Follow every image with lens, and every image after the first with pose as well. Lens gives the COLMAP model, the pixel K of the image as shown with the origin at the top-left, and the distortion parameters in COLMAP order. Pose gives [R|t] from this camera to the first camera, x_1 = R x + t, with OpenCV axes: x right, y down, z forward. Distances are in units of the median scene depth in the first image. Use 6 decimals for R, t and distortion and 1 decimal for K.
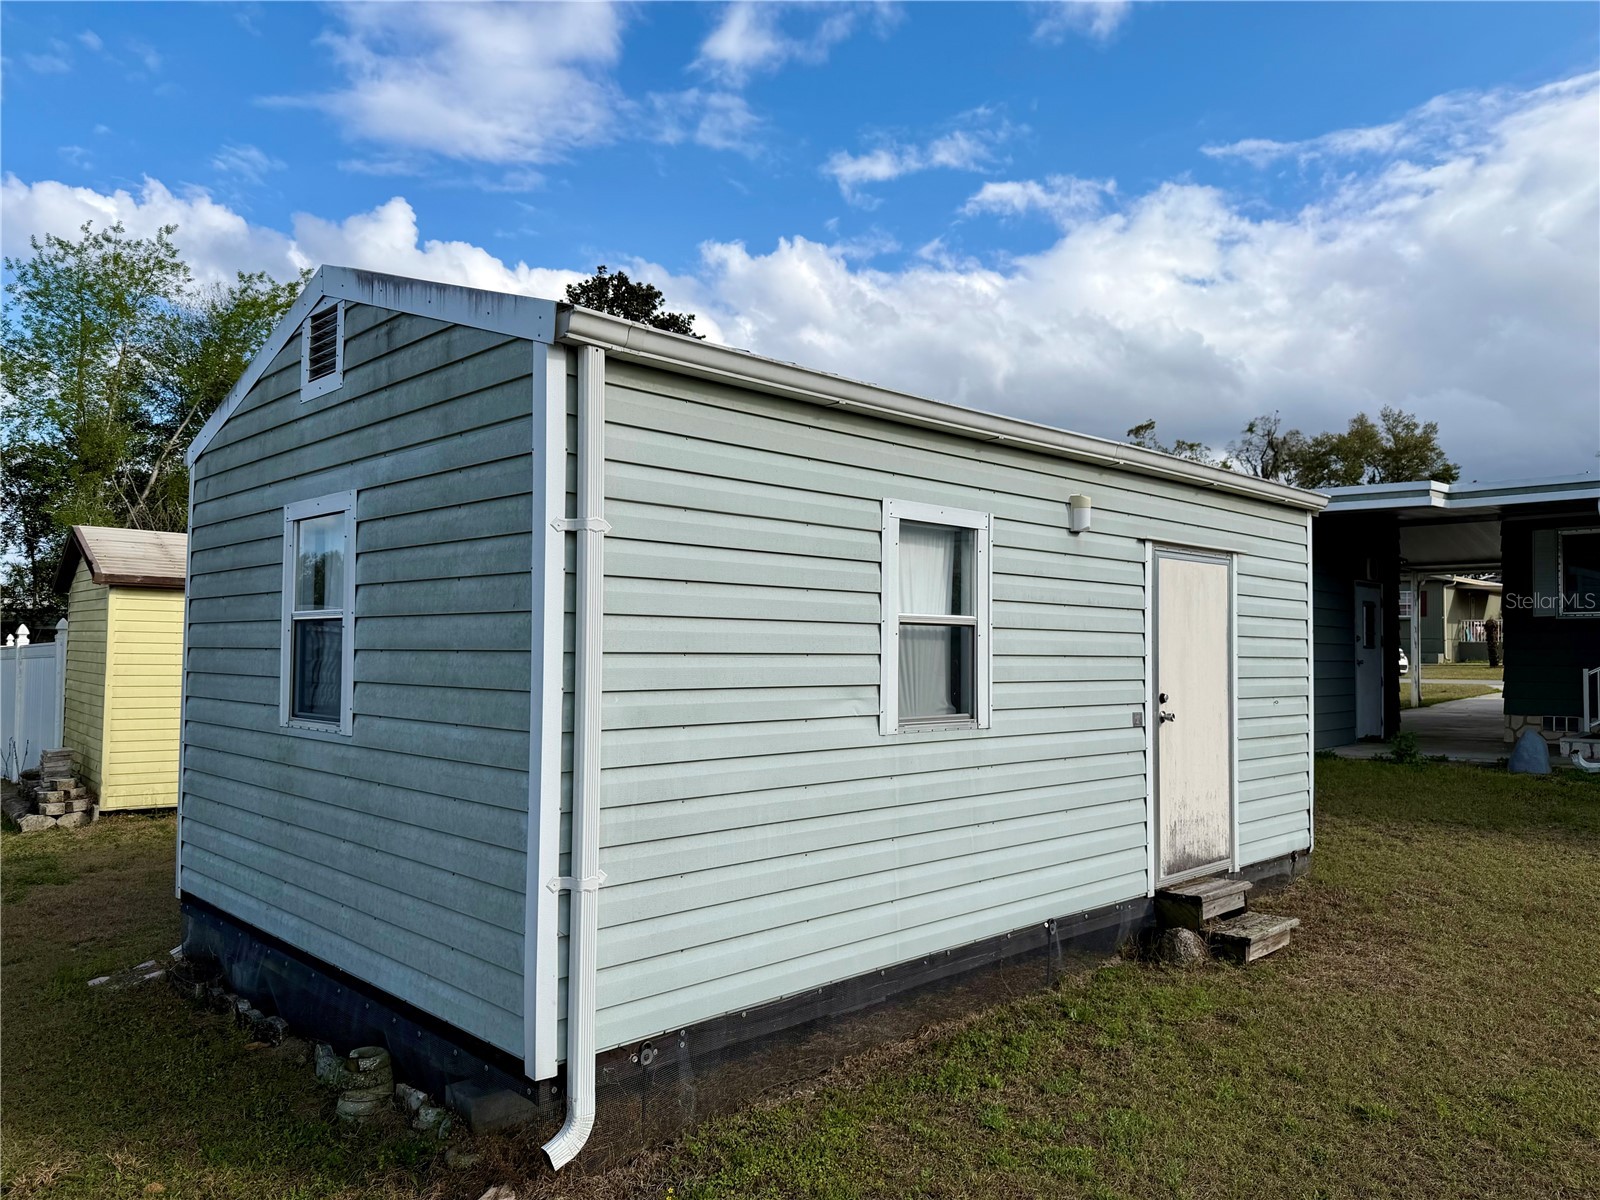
lens RADIAL K [[1122.7, 0, 793.1], [0, 1122.7, 607.2], [0, 0, 1]] dist [0.032845, -0.009889]
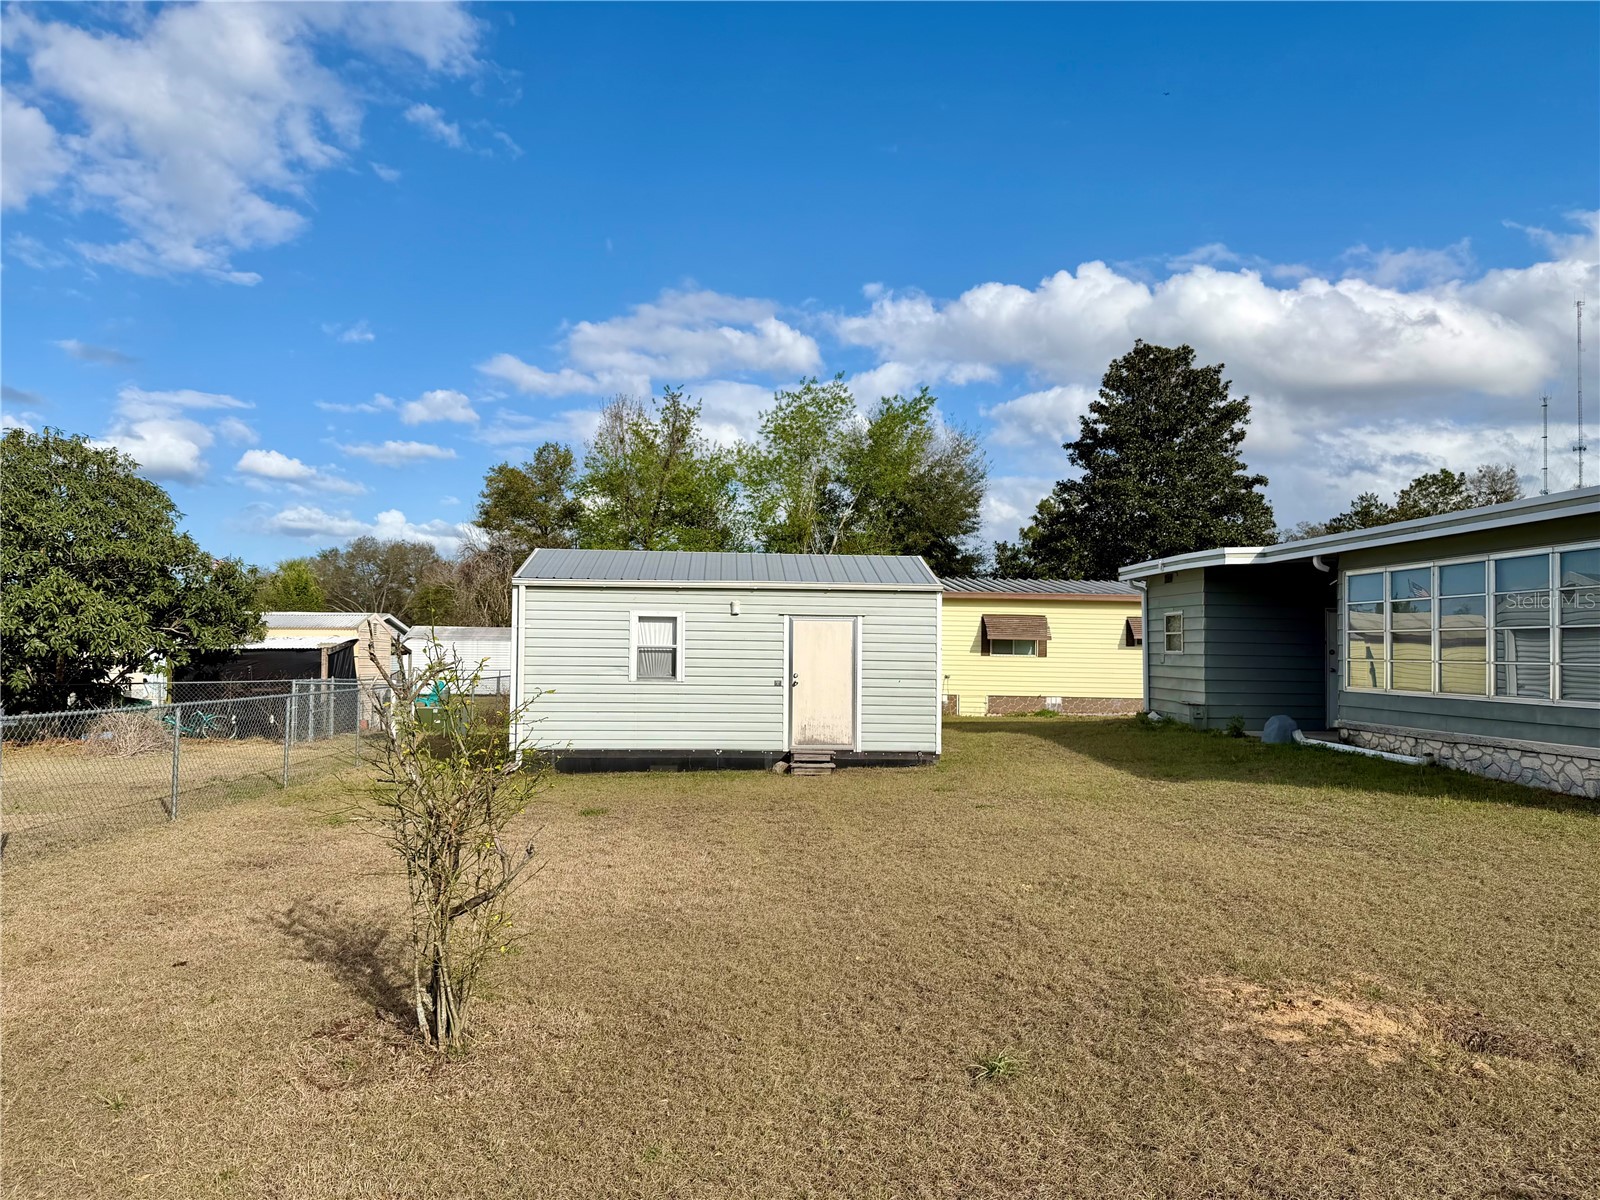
lens RADIAL K [[1122.7, 0, 806.3], [0, 1122.7, 600.8], [0, 0, 1]] dist [0.032845, -0.009889]
pose [[0.766806, -0.025978, -0.641354, 2.184883], [0.017908, 0.999658, -0.019080, -0.043755], [0.641630, 0.003145, 0.767008, -1.025449]]
